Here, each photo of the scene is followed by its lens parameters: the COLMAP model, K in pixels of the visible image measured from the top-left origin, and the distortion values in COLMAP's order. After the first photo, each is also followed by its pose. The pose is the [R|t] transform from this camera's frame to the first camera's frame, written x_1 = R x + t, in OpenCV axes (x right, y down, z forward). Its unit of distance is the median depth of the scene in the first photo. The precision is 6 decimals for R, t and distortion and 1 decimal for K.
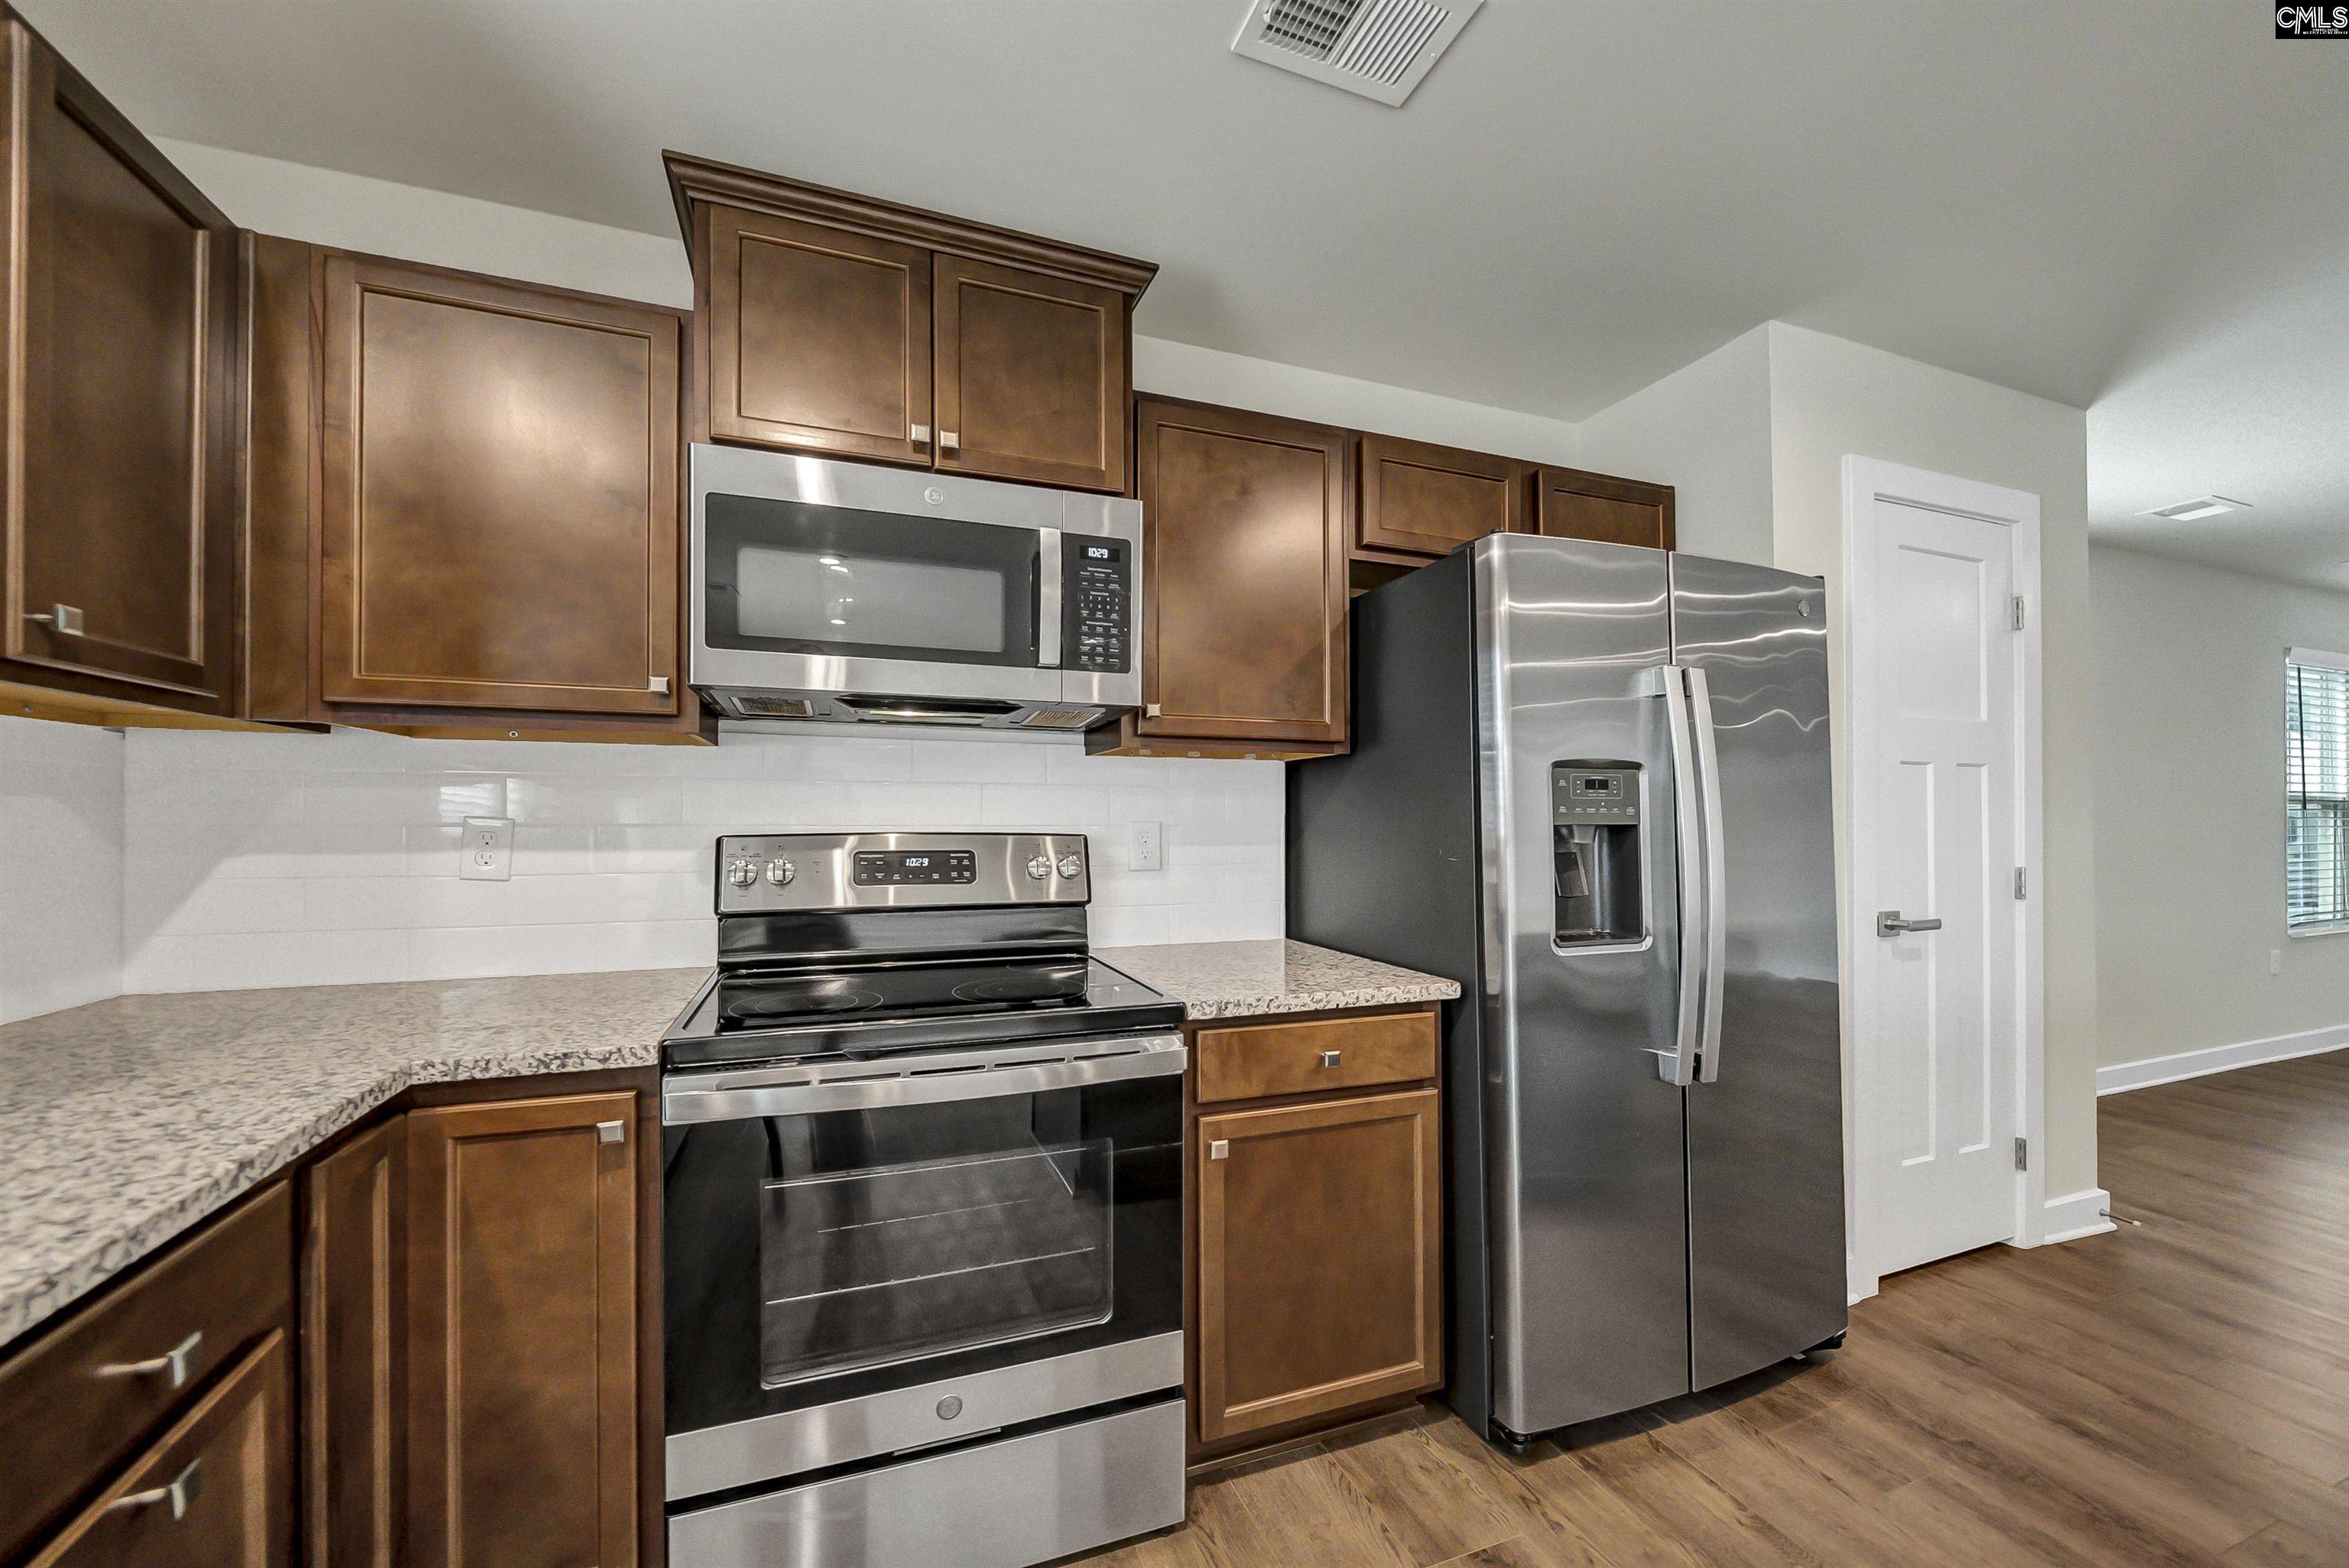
lens RADIAL K [[857.0, 0, 1188.0], [0, 857.0, 817.8], [0, 0, 1]] dist [-0.001057, -0.000112]
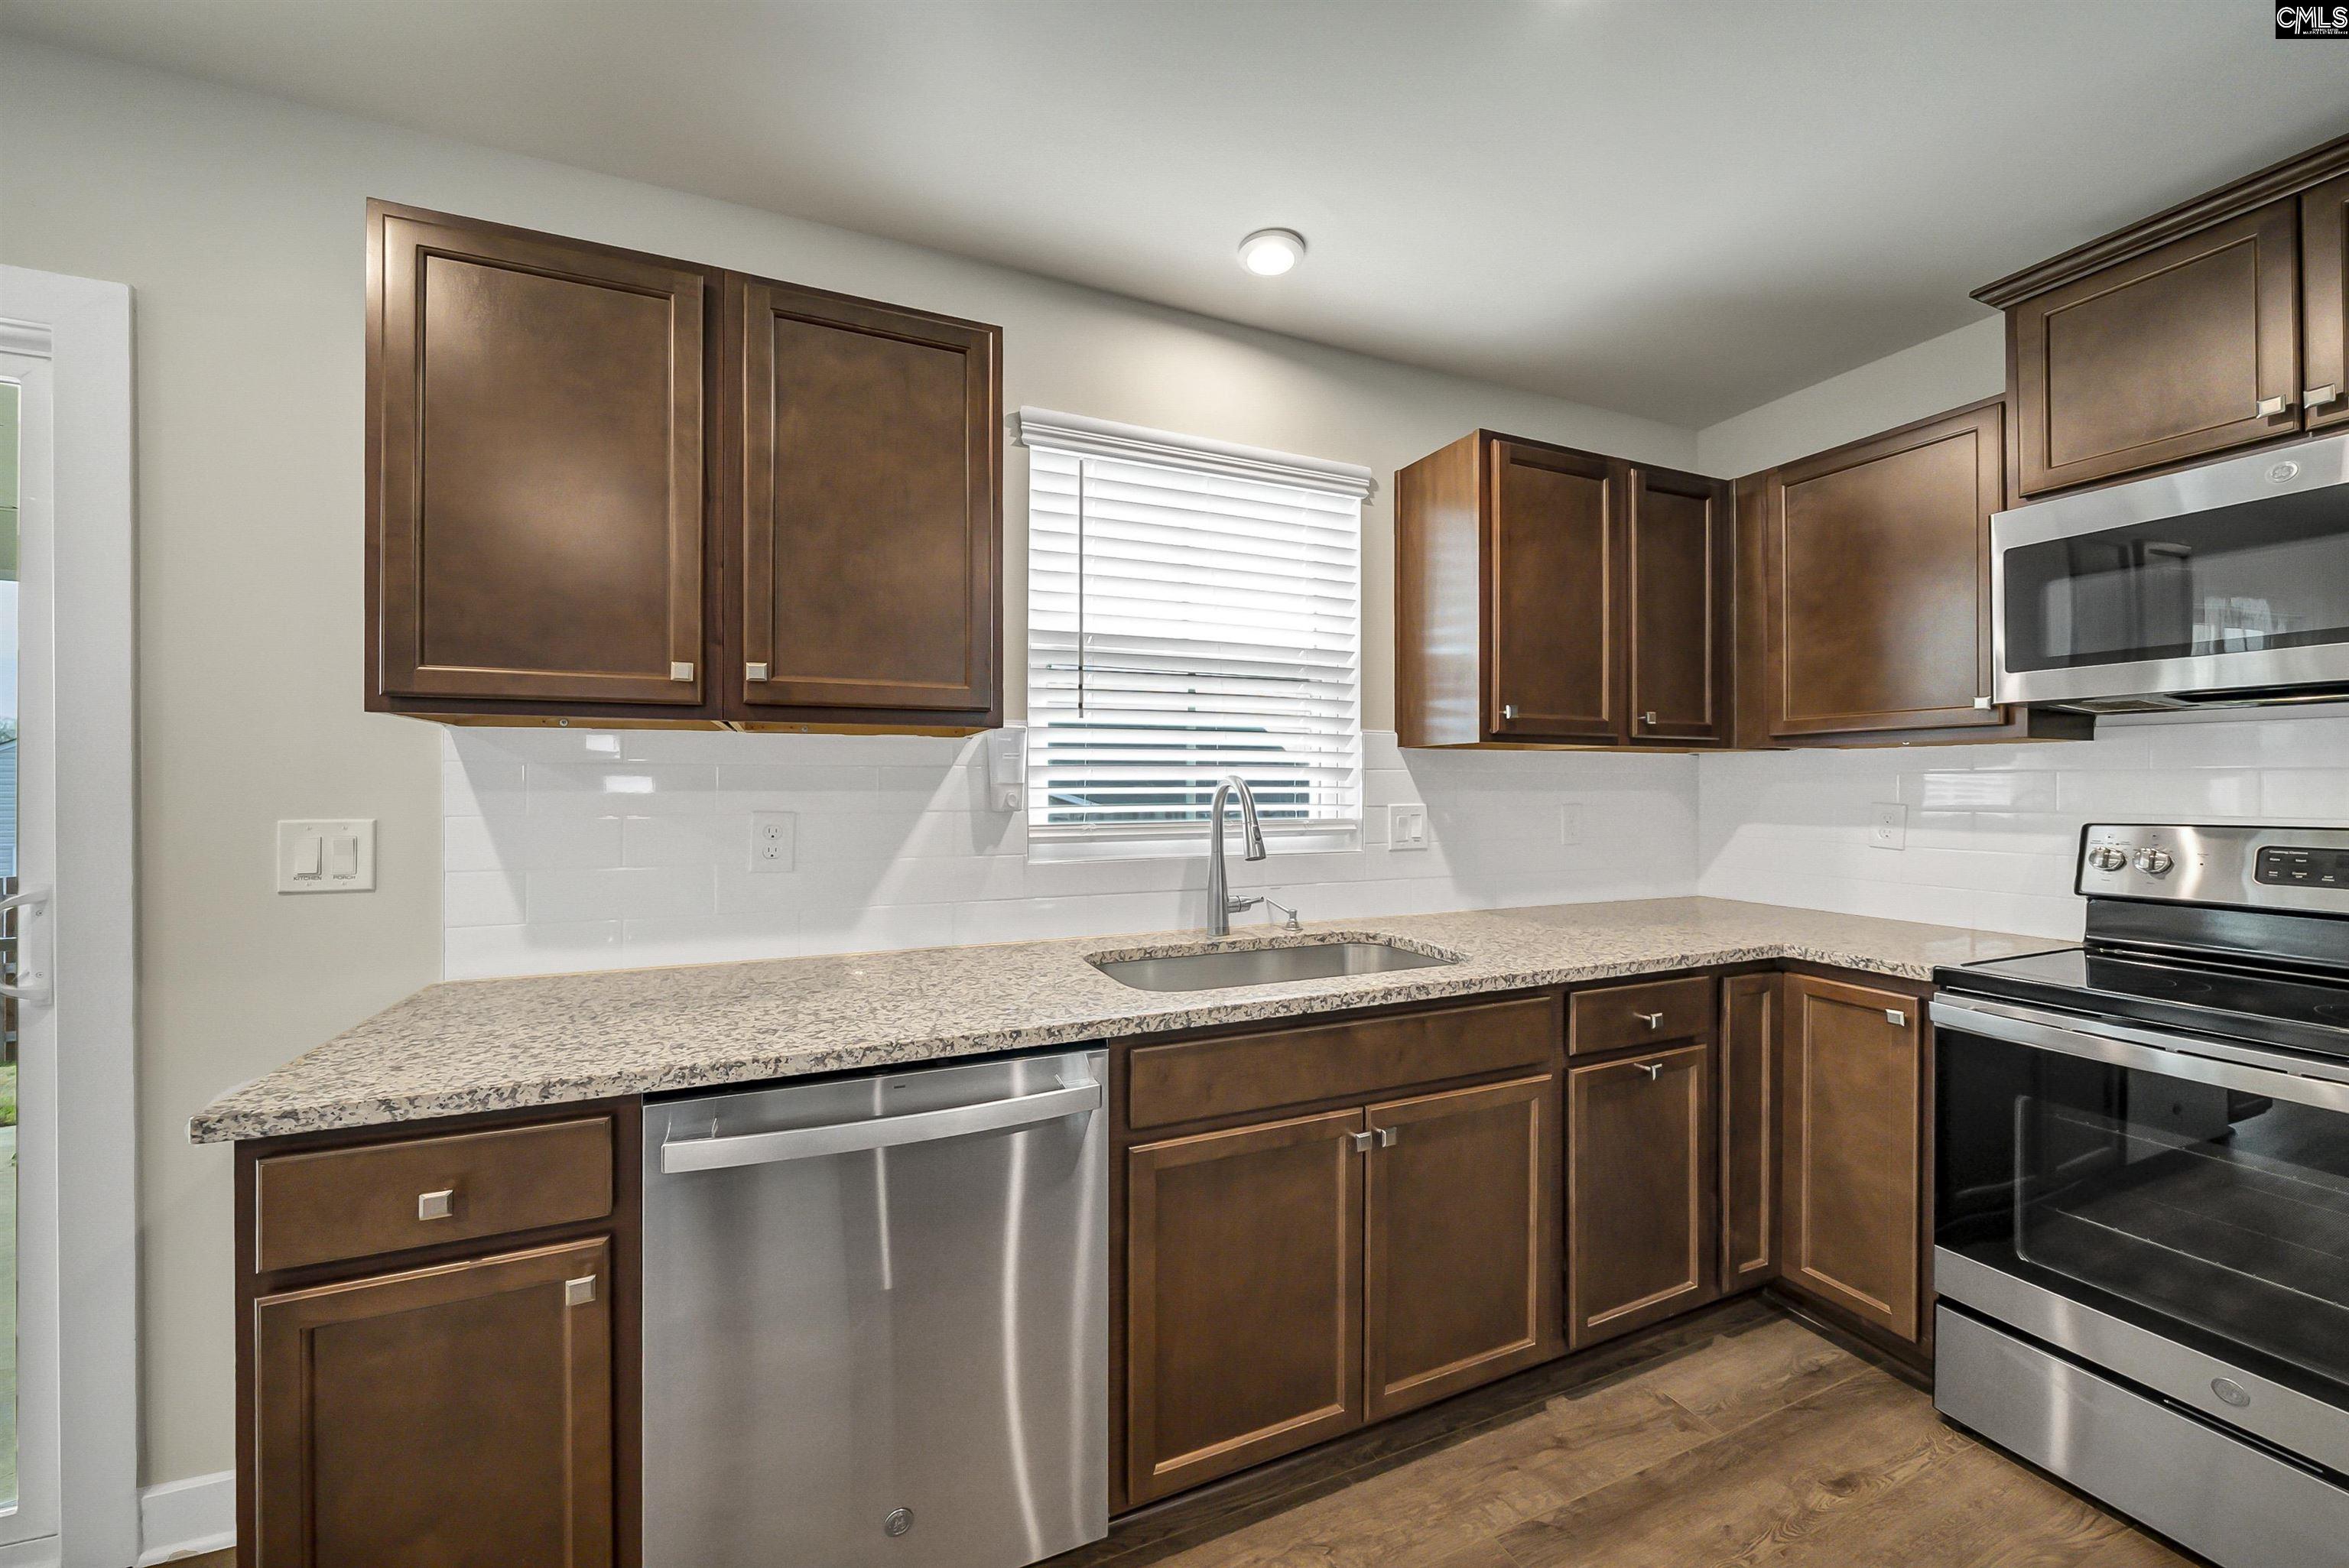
lens RADIAL K [[822.8, 0, 1132.2], [0, 822.8, 782.1], [0, 0, 1]] dist [-0.001507, -0.000710]
pose [[0.001258, -0.009510, -0.999954, 0.612318], [-0.002583, 0.999951, -0.009513, -0.022605], [0.999996, 0.002595, 0.001233, -0.270764]]
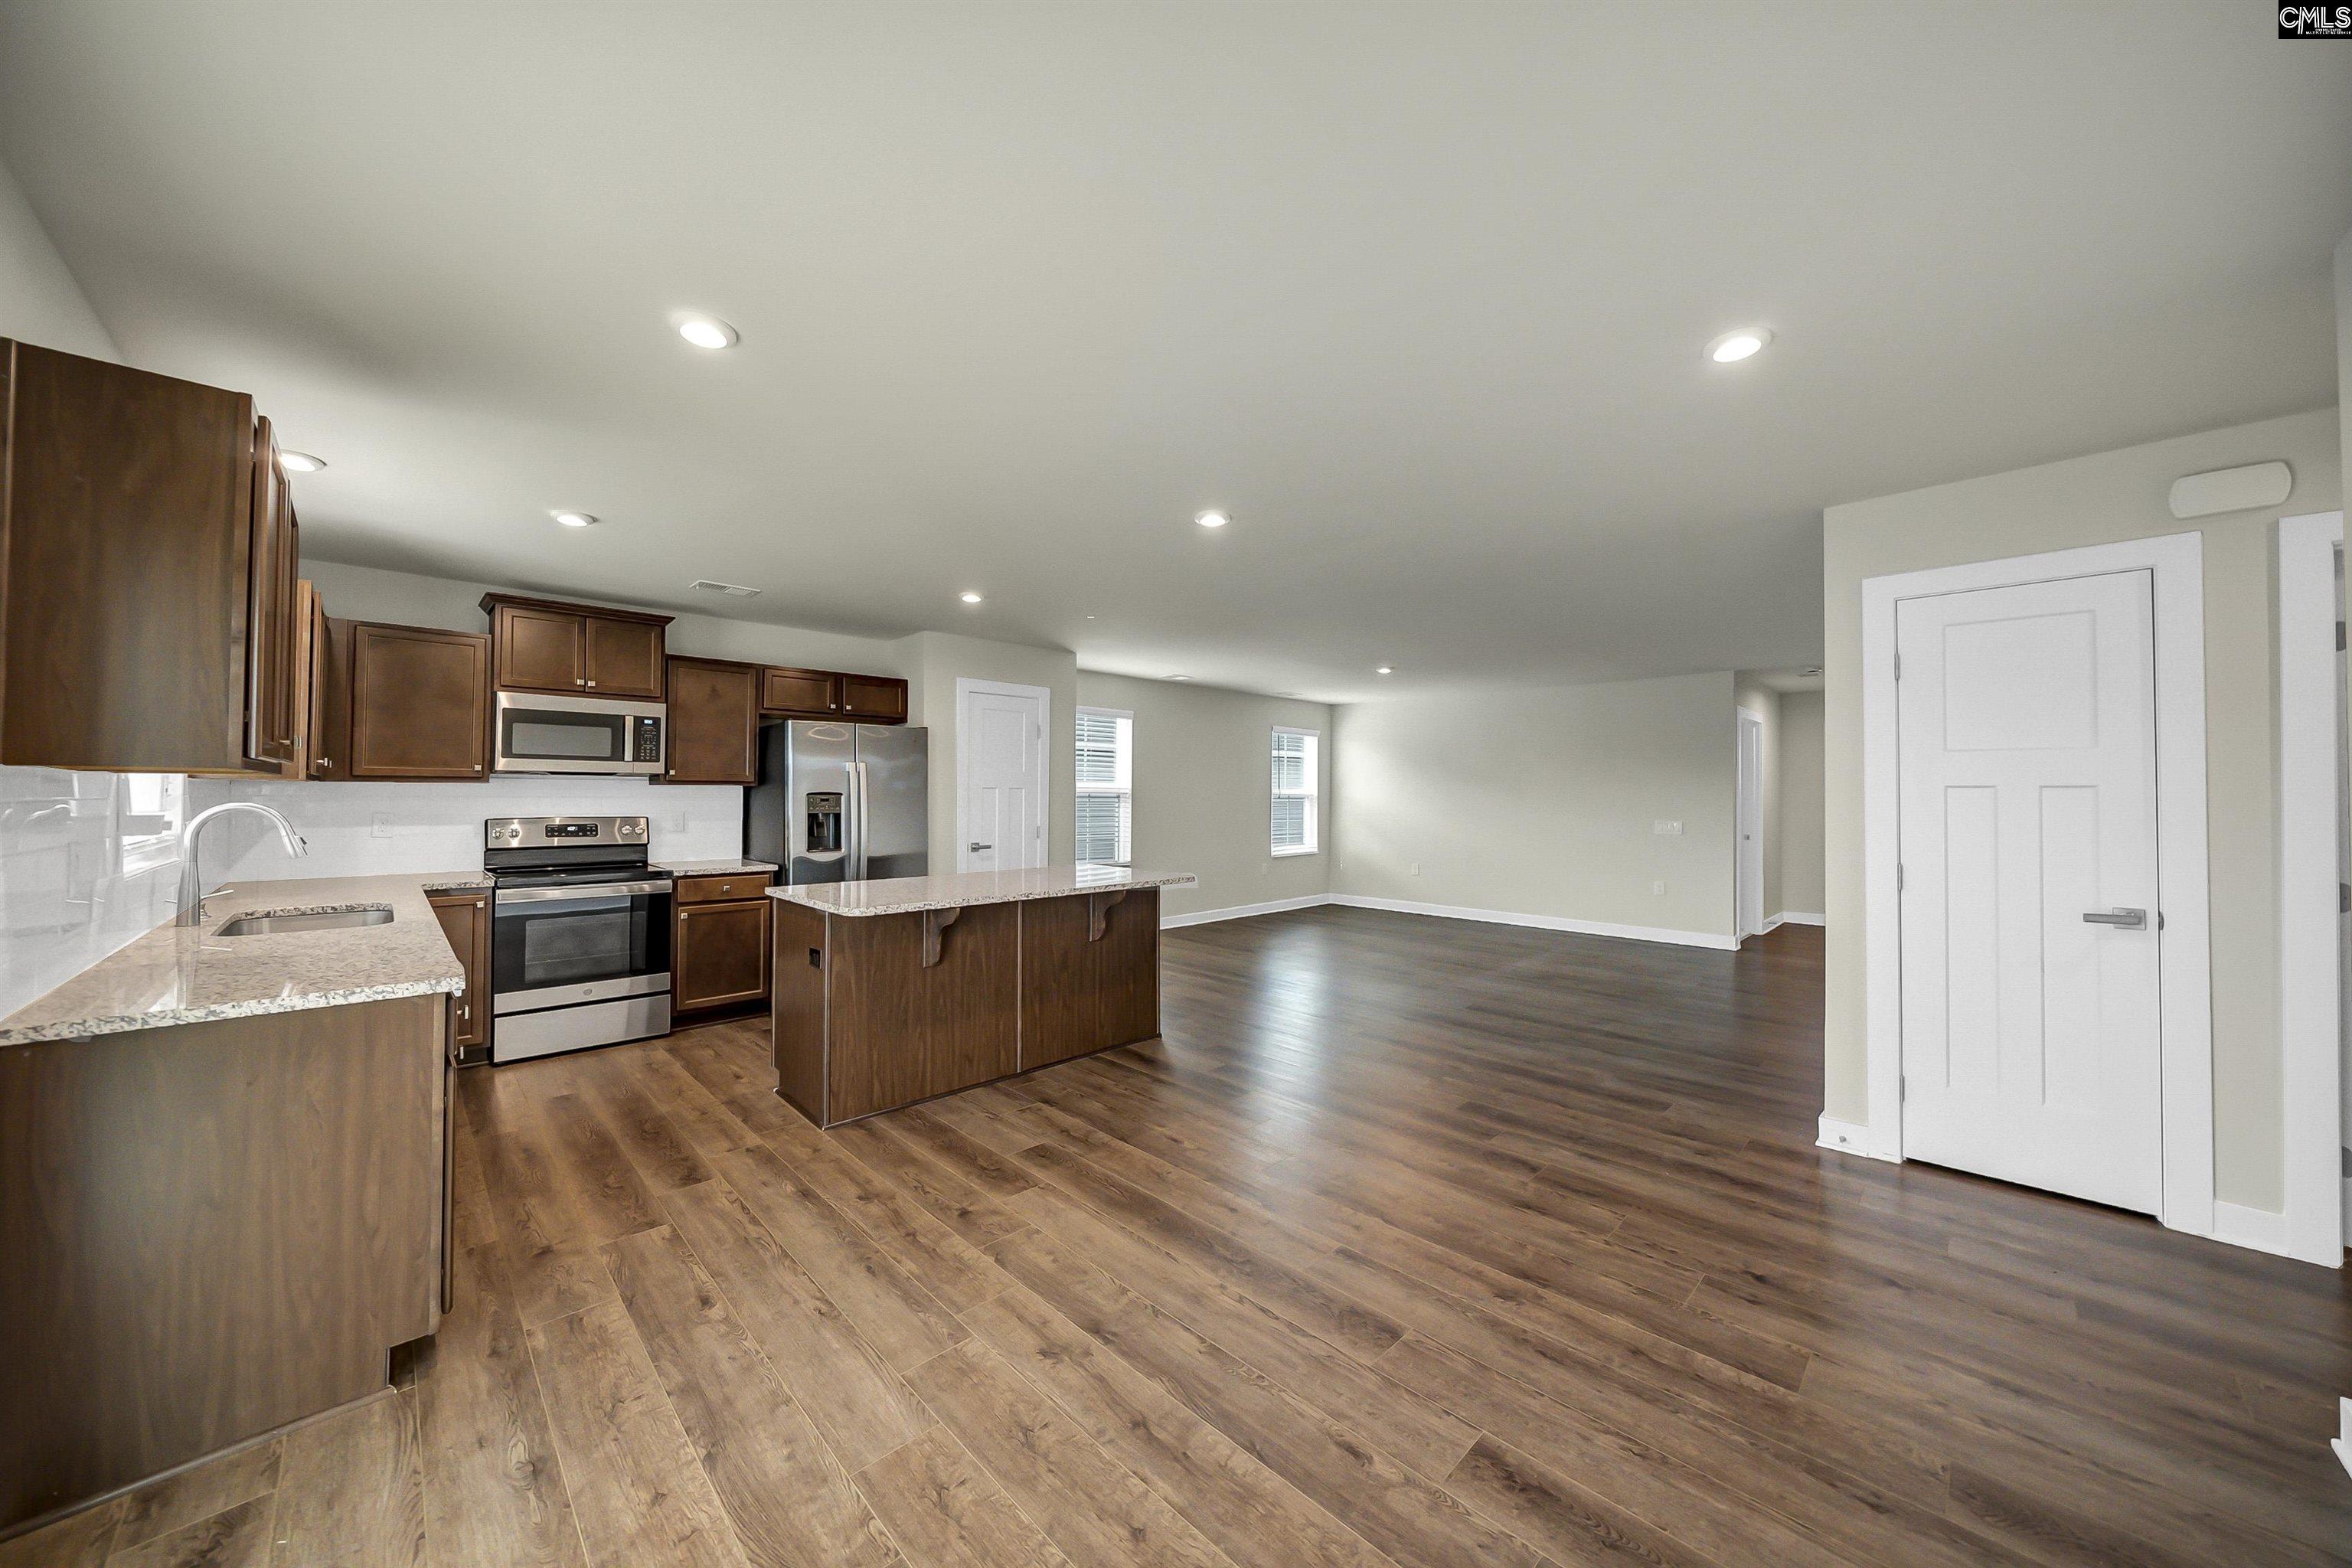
lens RADIAL K [[883.0, 0, 1173.9], [0, 883.0, 756.7], [0, 0, 1]] dist [-0.027849, -0.000305]
pose [[0.937604, 0.013458, 0.347444, 0.569782], [0.000512, 0.999196, -0.040085, -0.070819], [-0.347704, 0.037762, 0.936843, -2.541669]]
